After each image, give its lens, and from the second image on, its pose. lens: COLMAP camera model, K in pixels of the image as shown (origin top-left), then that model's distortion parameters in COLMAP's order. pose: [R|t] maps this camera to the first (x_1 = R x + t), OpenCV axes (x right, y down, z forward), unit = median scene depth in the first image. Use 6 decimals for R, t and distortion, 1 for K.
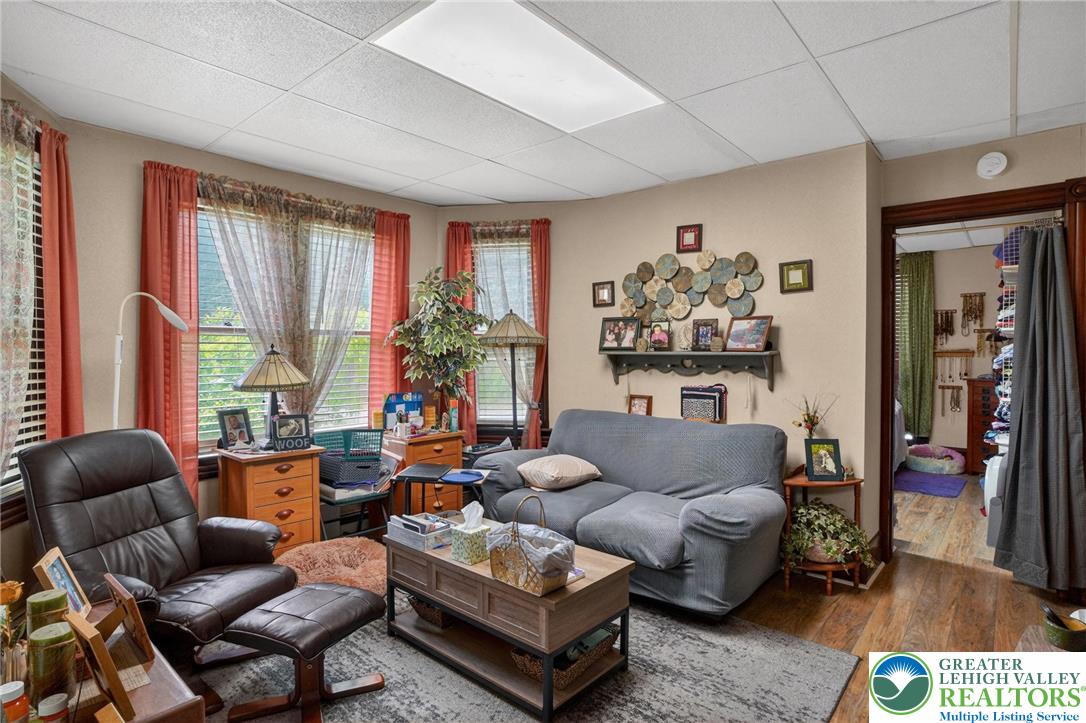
lens RADIAL K [[563.6, 0, 542.4], [0, 563.6, 362.7], [0, 0, 1]] dist [-0.001242, -0.000060]
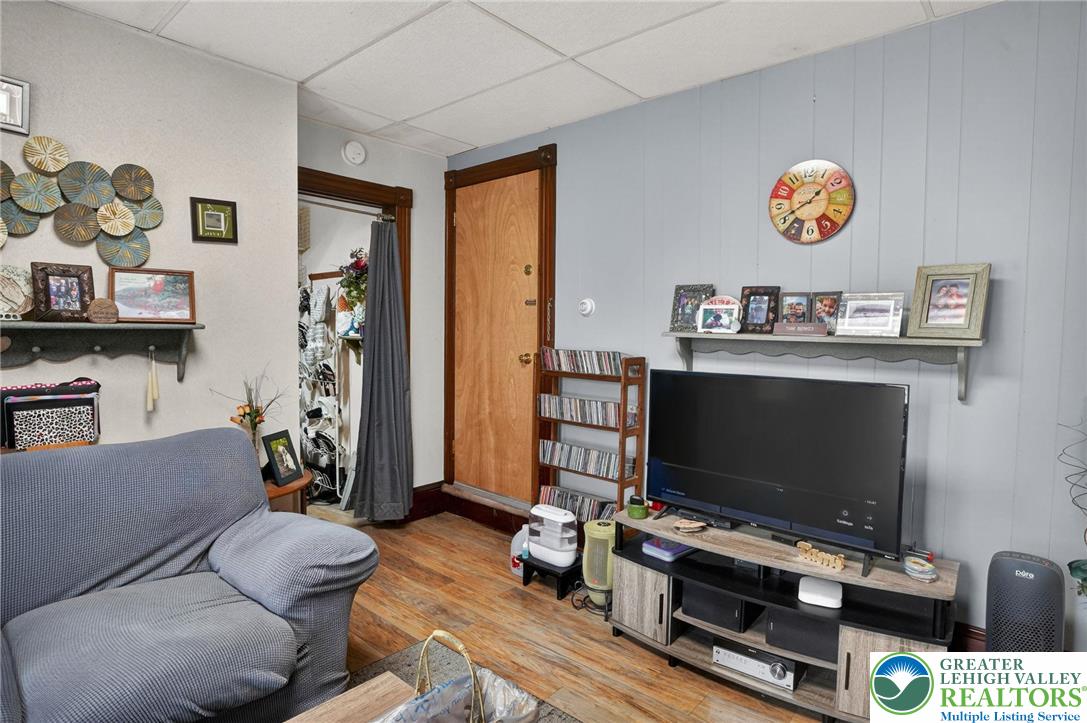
lens RADIAL K [[592.3, 0, 543.2], [0, 592.3, 358.4], [0, 0, 1]] dist [-0.004061, -0.000712]
pose [[0.008480, -0.053342, 0.998540, -0.305295], [0.004390, 0.998569, 0.053306, -0.013703], [-0.999954, 0.003931, 0.008702, 0.541322]]
